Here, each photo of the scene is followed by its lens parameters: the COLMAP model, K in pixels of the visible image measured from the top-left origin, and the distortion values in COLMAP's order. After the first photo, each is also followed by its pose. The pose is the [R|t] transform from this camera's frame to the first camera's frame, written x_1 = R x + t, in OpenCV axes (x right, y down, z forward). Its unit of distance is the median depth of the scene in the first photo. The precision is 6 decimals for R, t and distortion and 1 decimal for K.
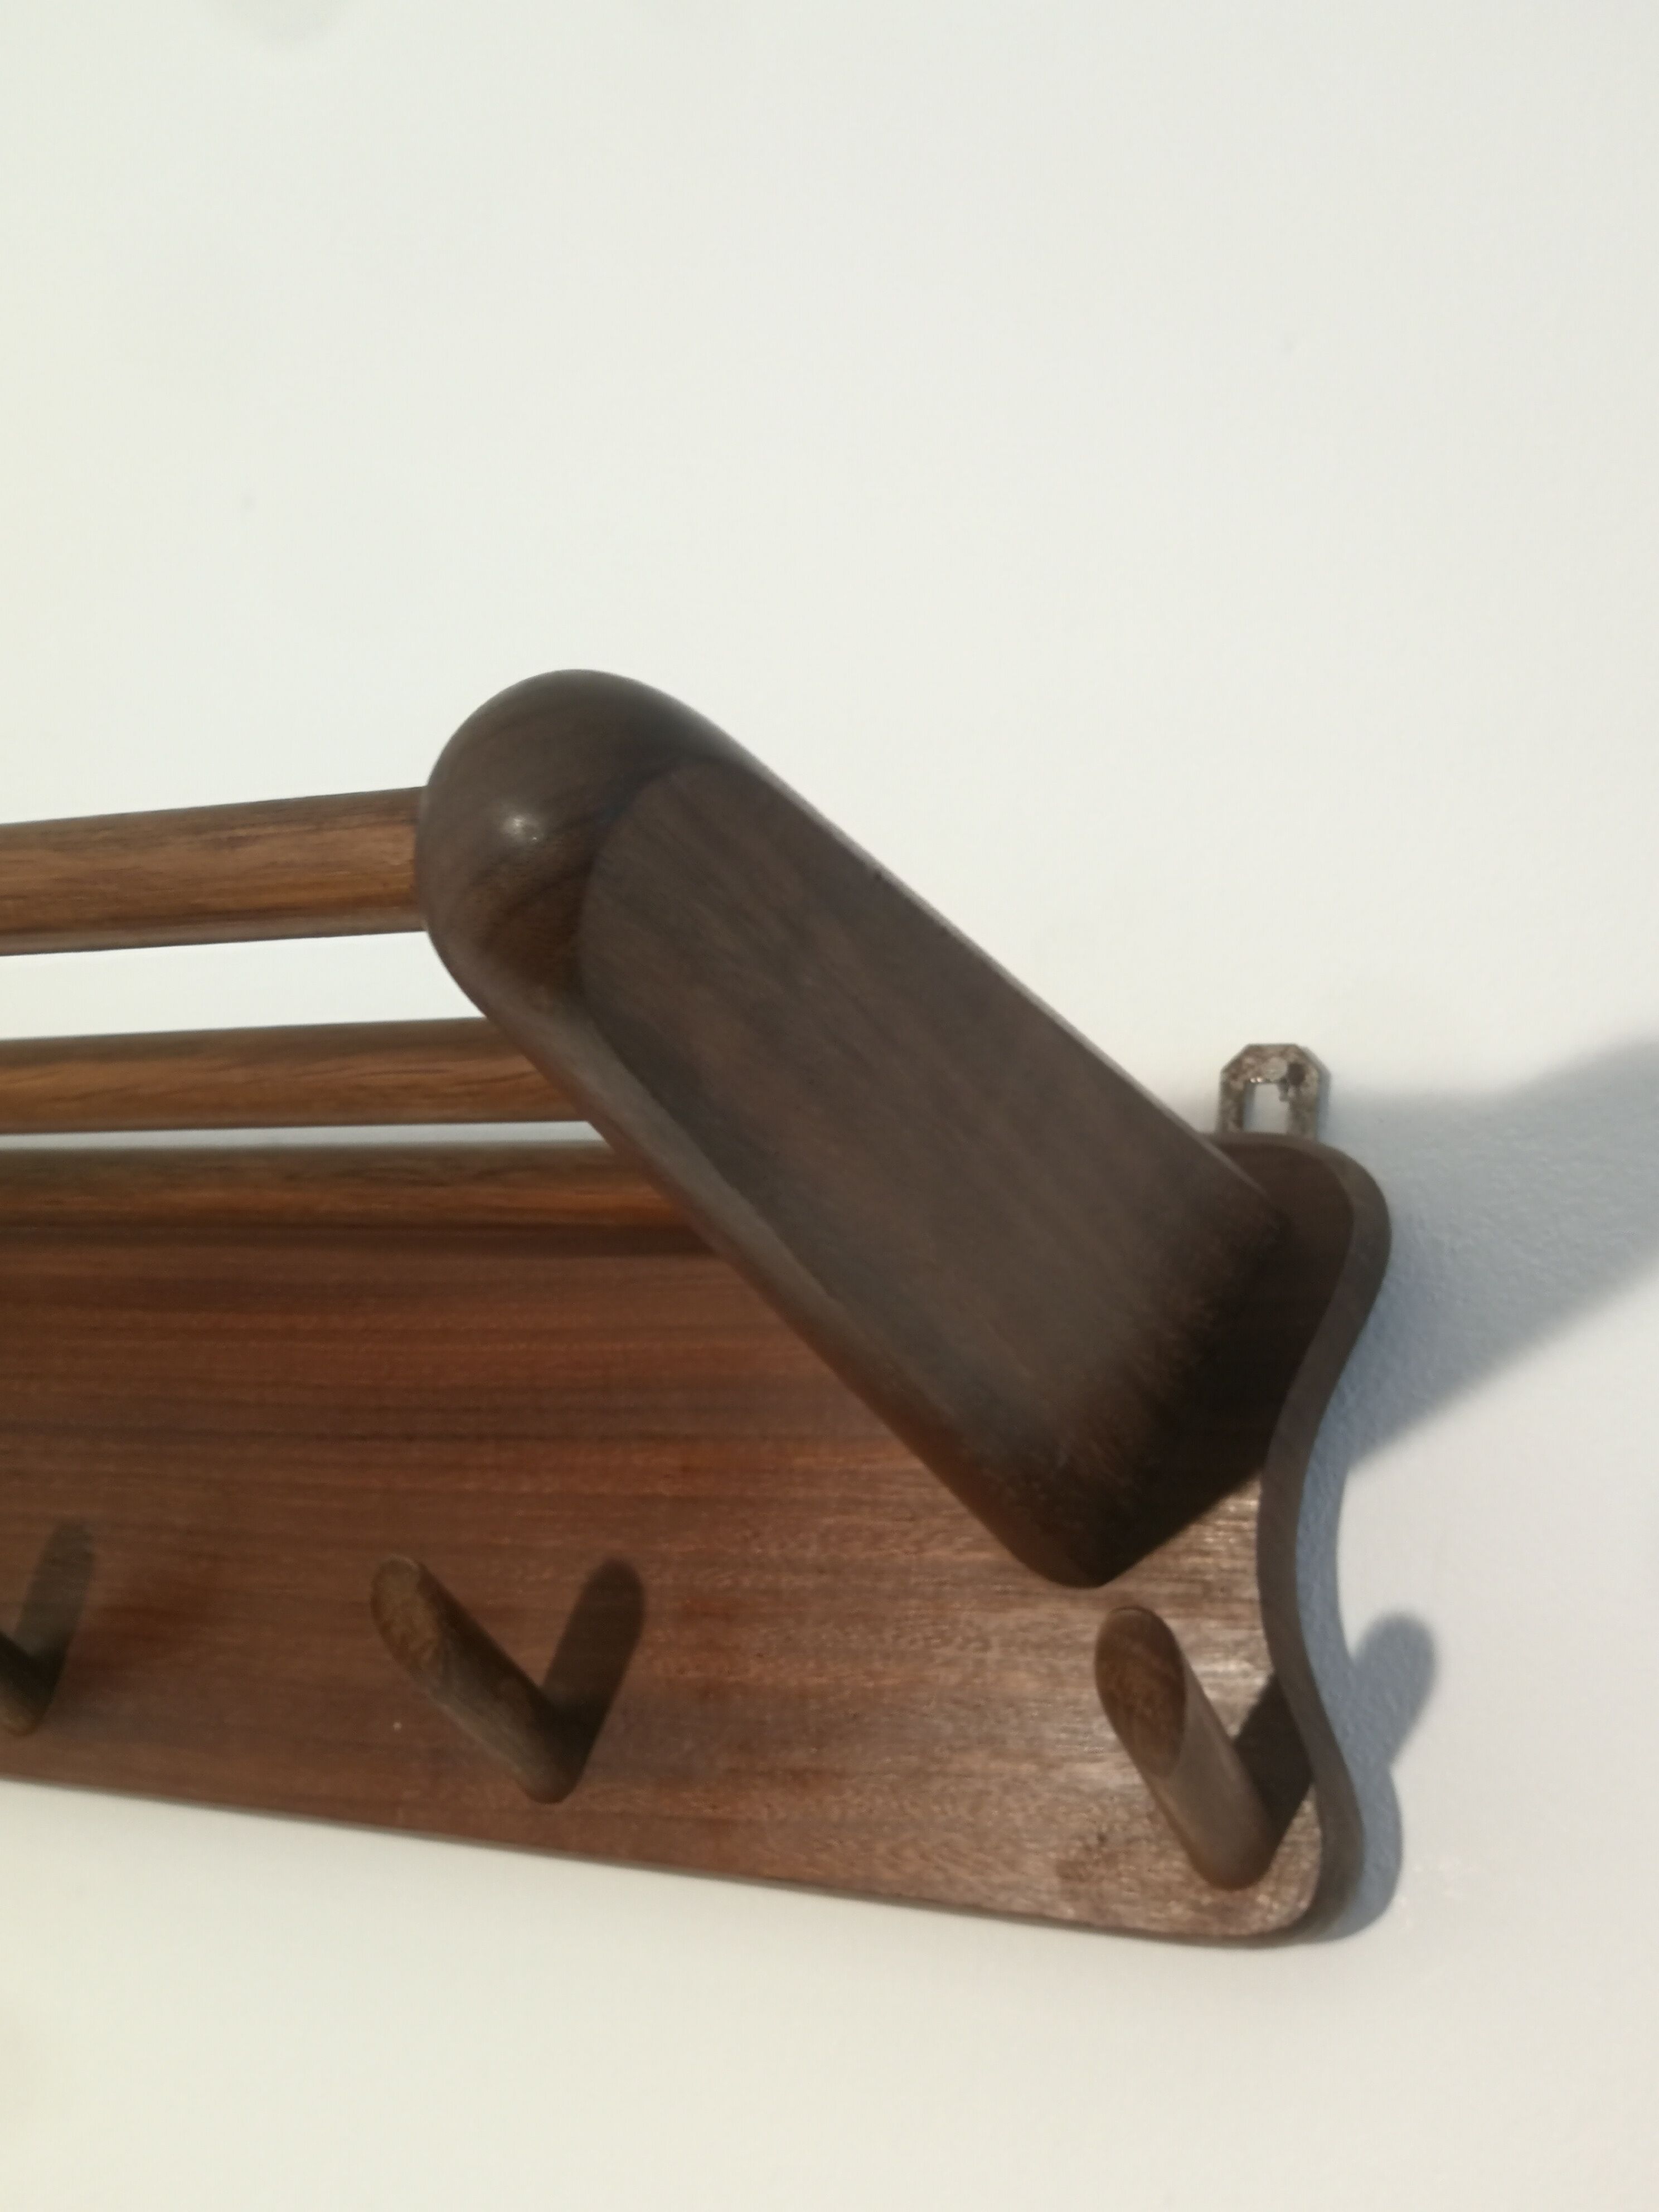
lens RADIAL K [[2352.1, 0, 787.1], [0, 2352.1, 1149.9], [0, 0, 1]] dist [0.041017, -0.003630]
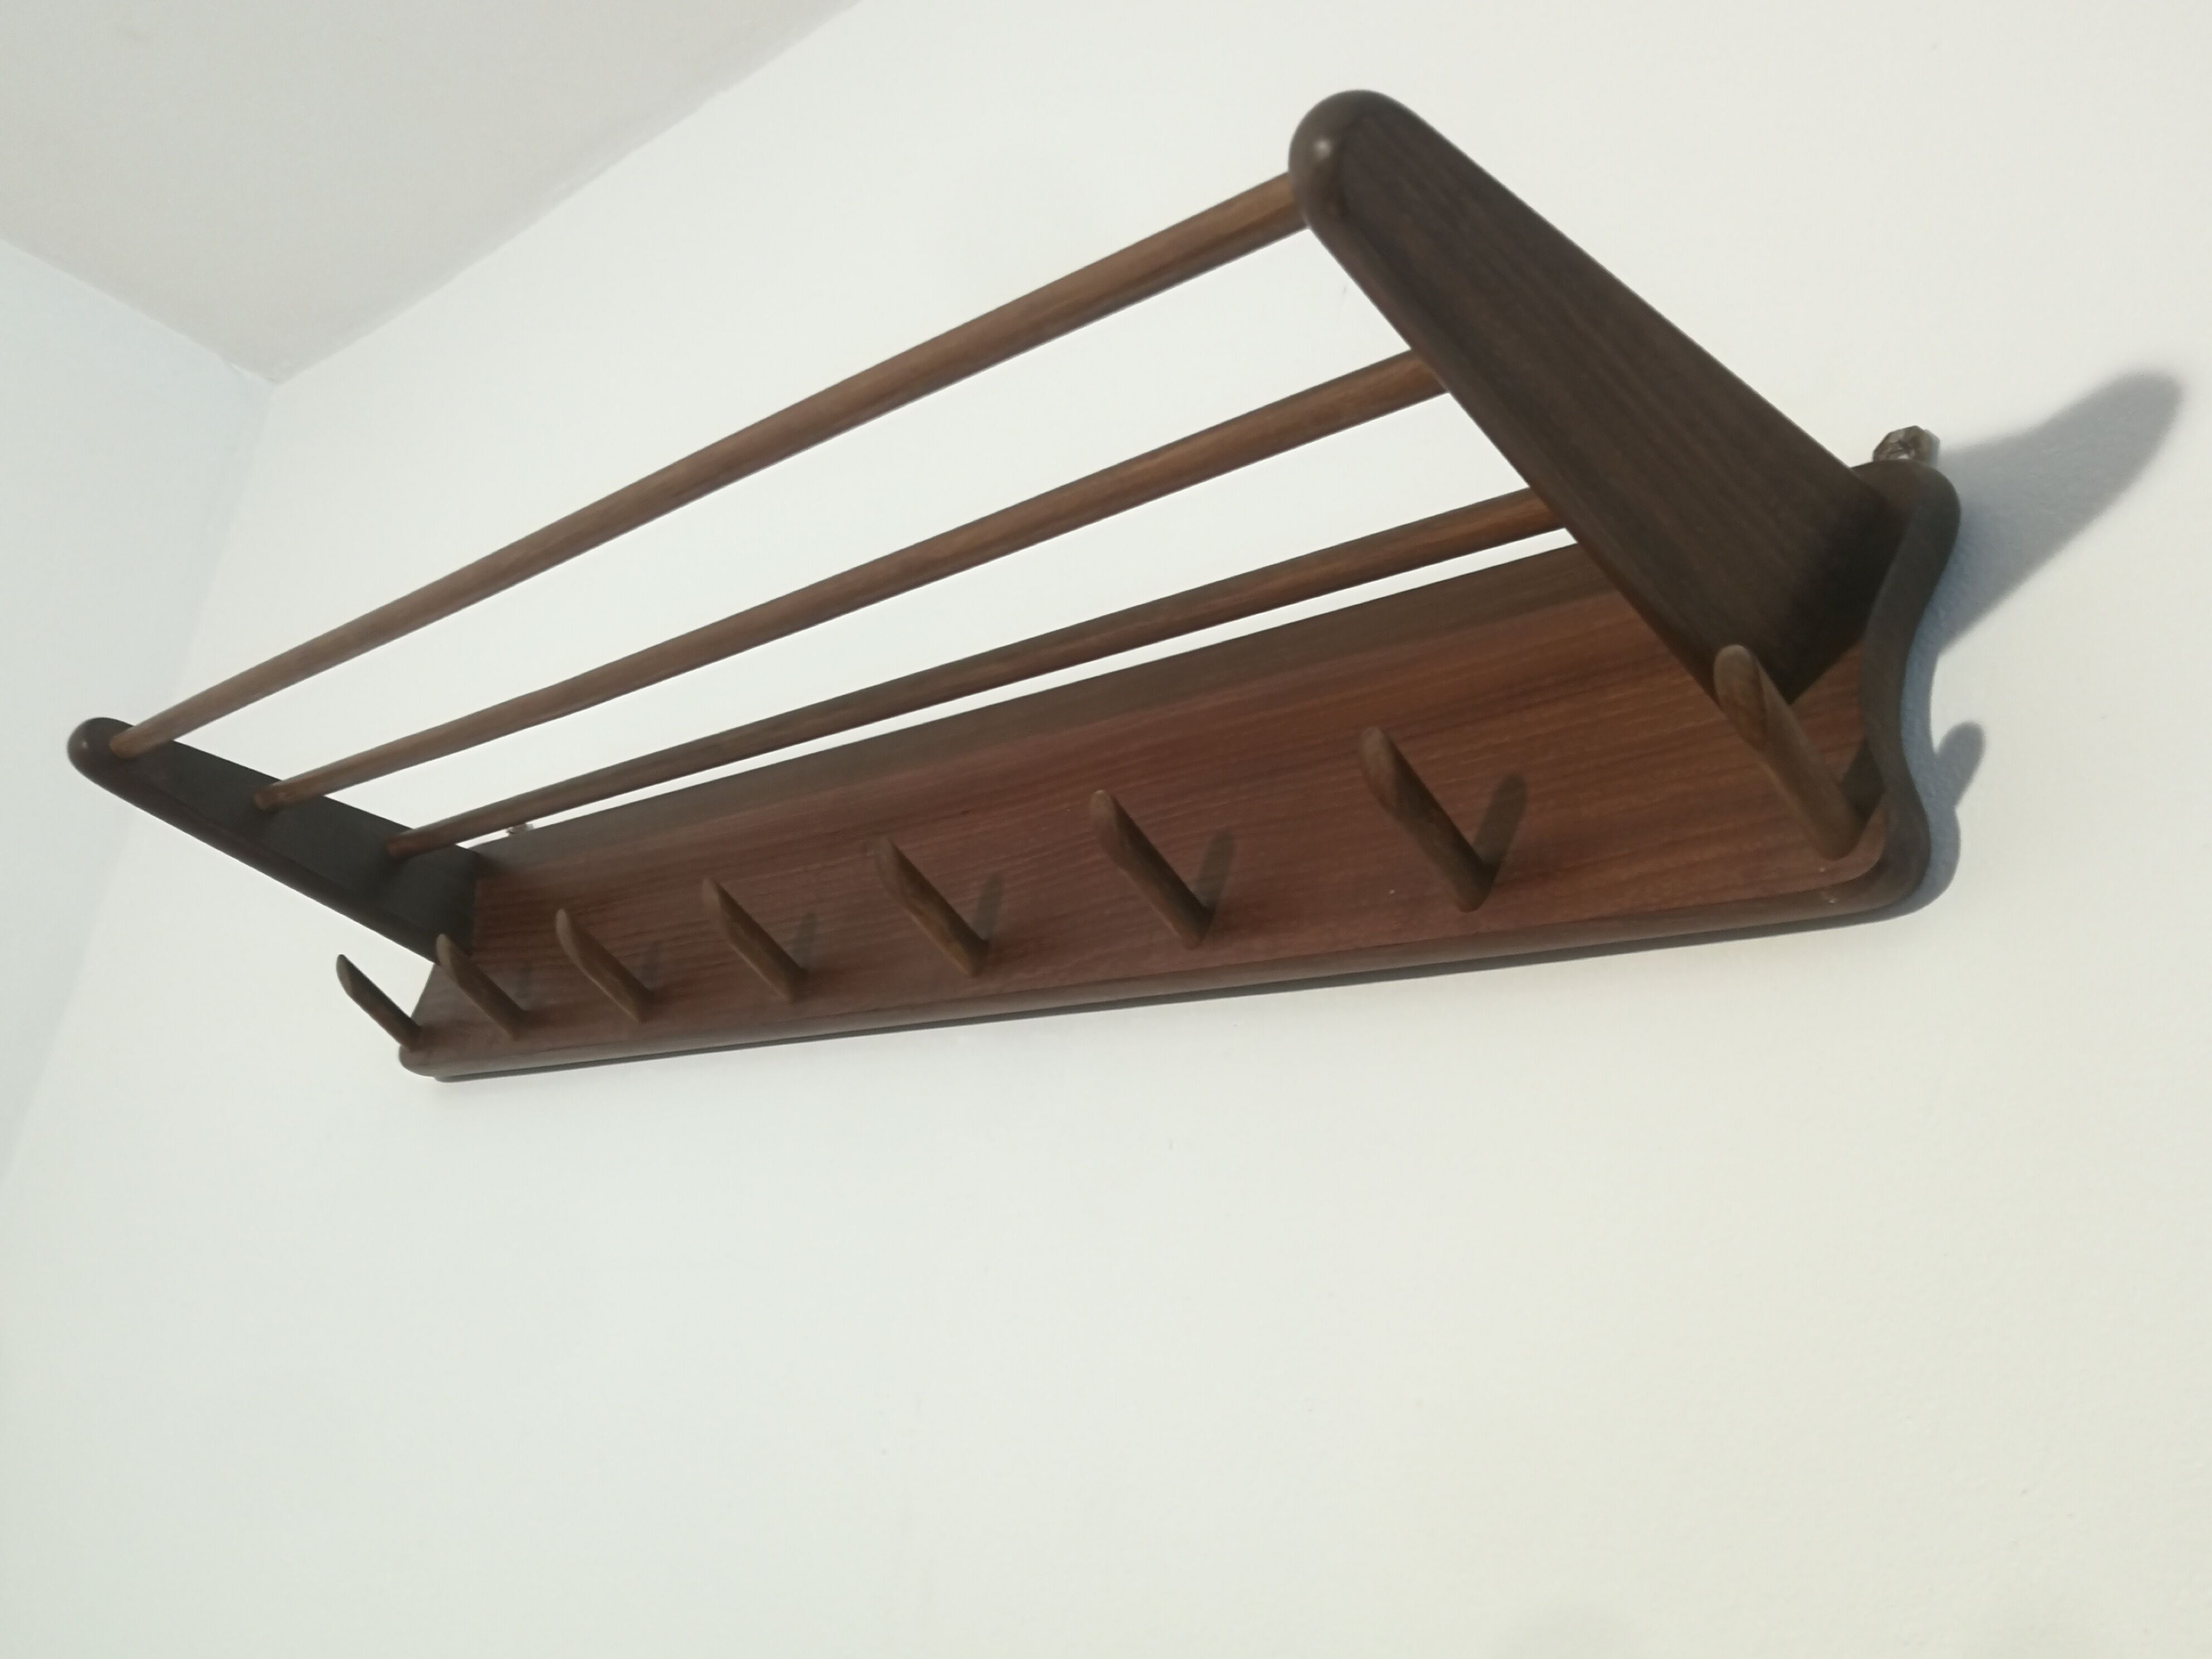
lens RADIAL K [[2271.8, 0, 1106.0], [0, 2271.8, 829.5], [0, 0, 1]] dist [0.059181, -0.004292]
pose [[0.920882, -0.047308, -0.386960, 0.307803], [-0.021682, 0.984858, -0.172004, 0.529888], [0.389237, 0.166786, 0.905912, -0.631587]]
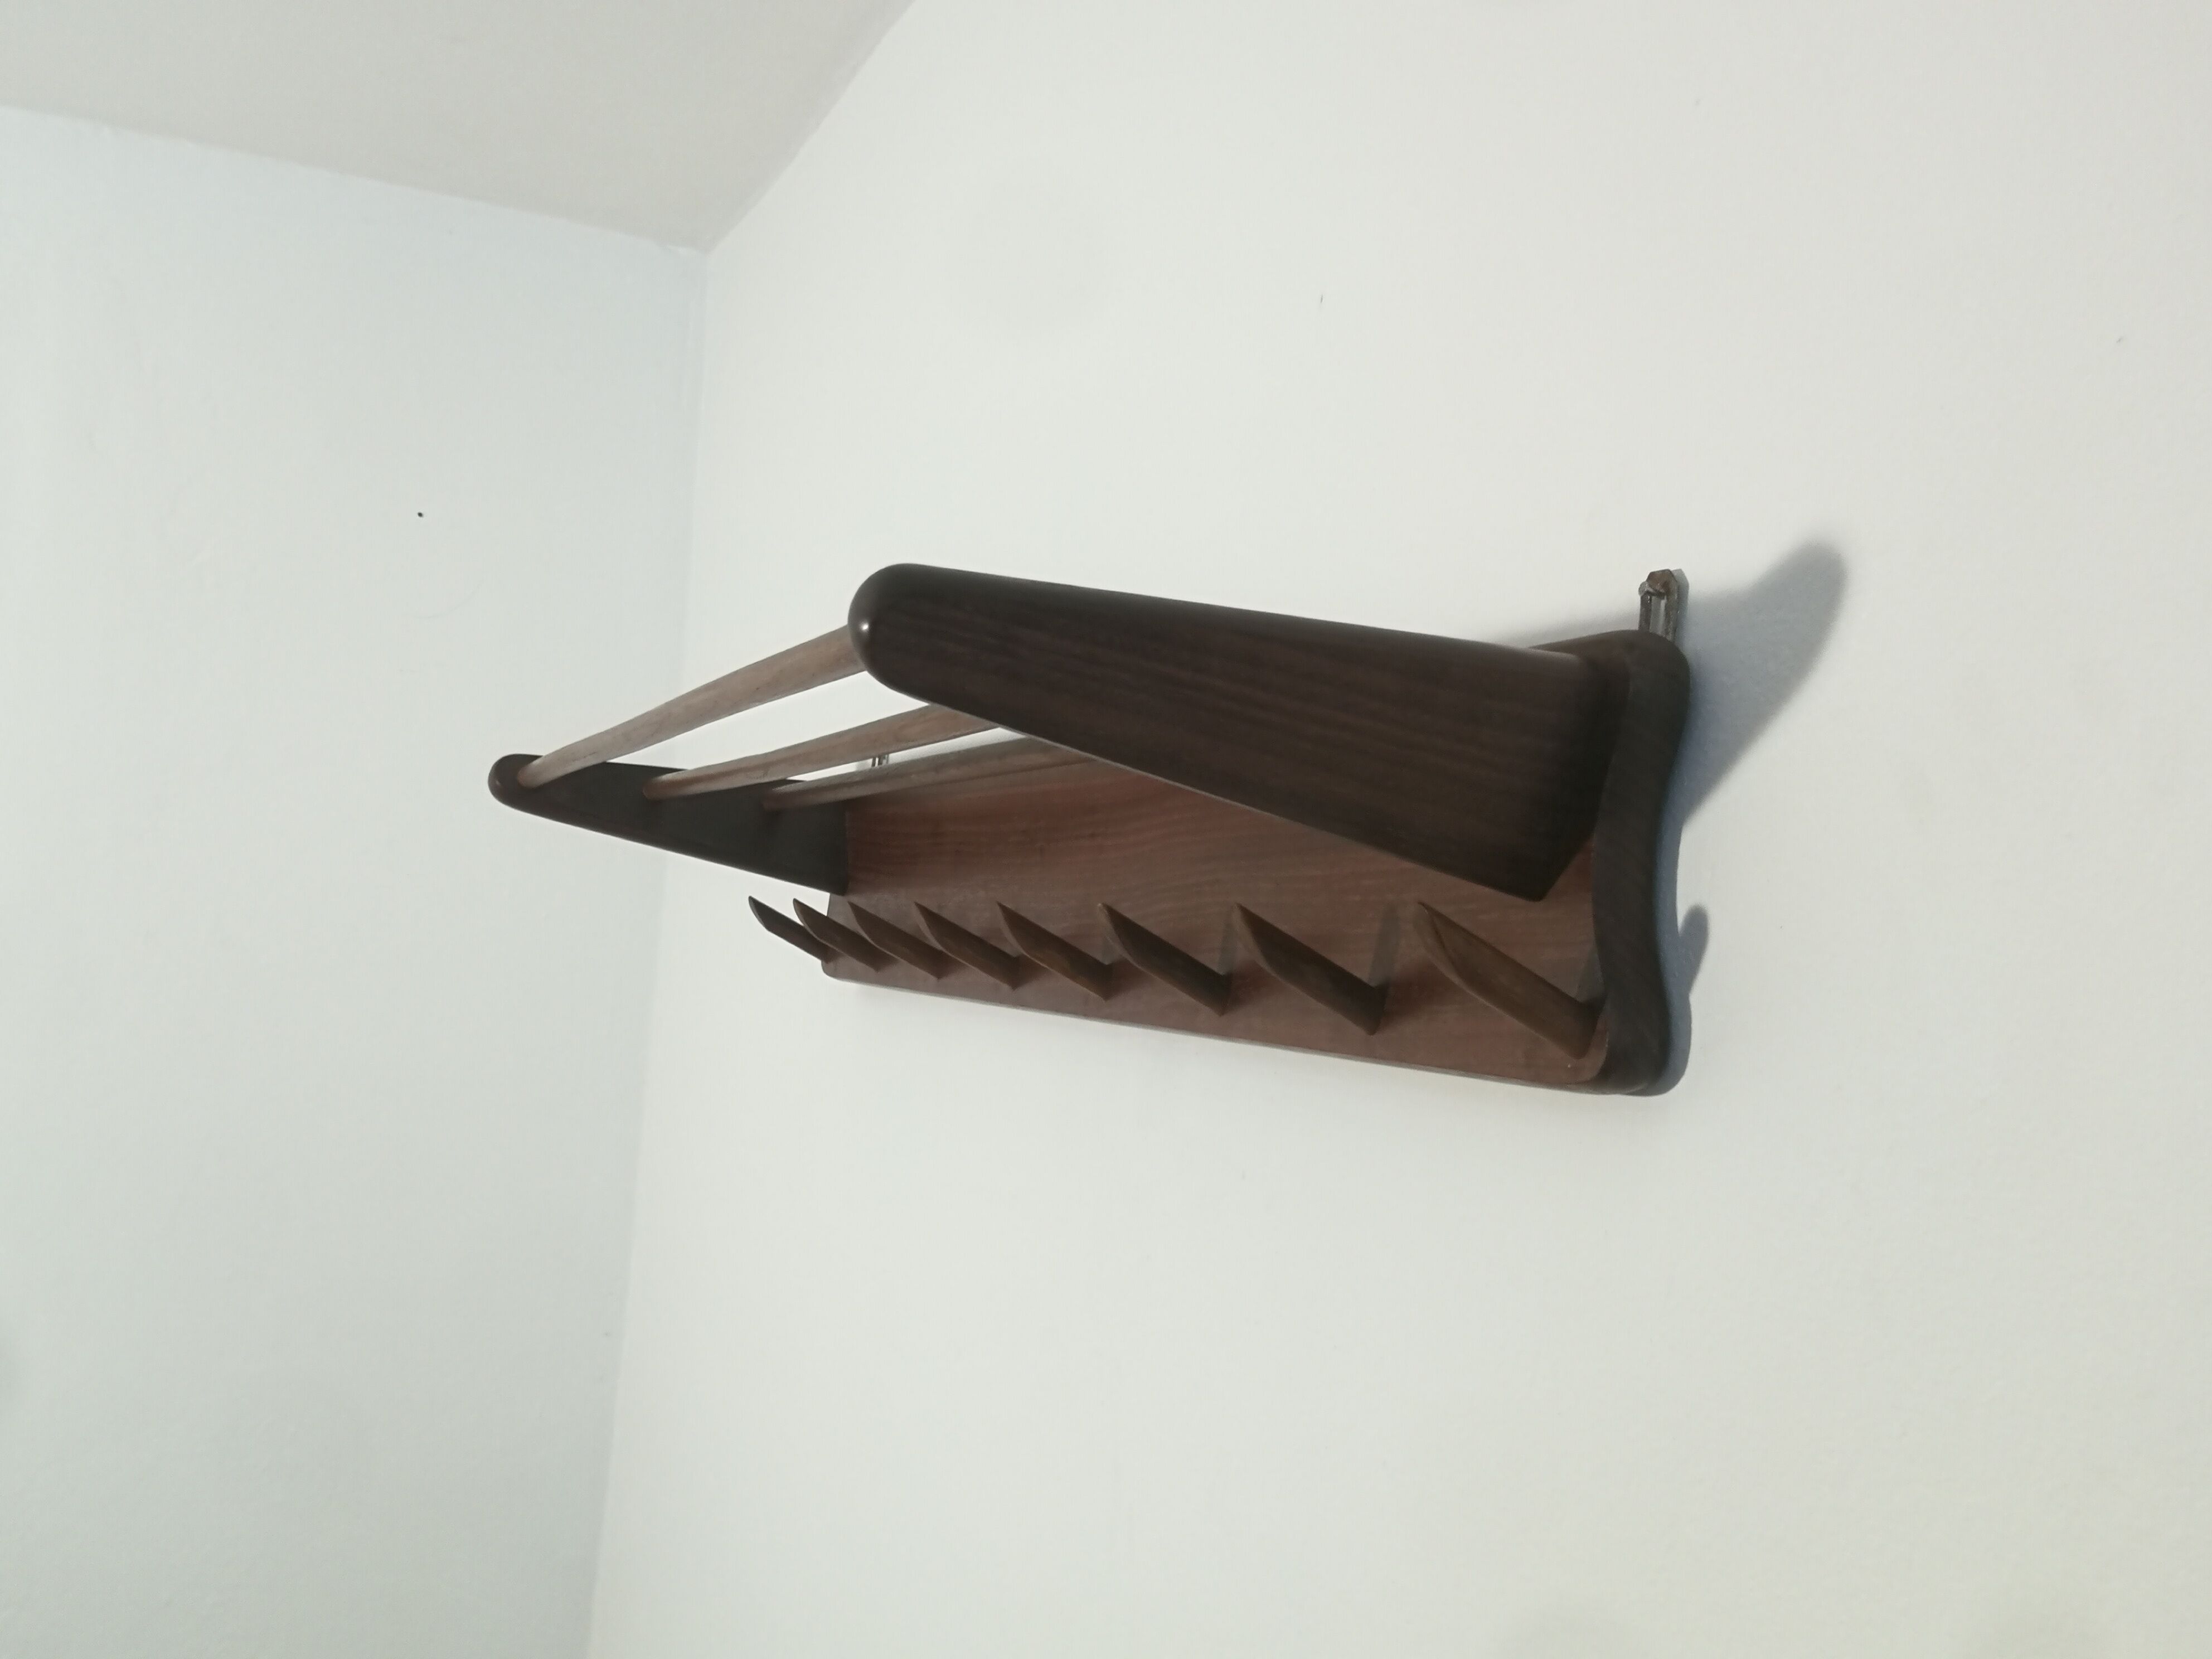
lens RADIAL K [[2246.1, 0, 1108.8], [0, 2246.1, 856.1], [0, 0, 1]] dist [0.052020, -0.001817]
pose [[0.732872, -0.067585, -0.677001, 0.999132], [0.136364, 0.989454, 0.048840, 0.023166], [0.666561, -0.128111, 0.734360, -0.443299]]
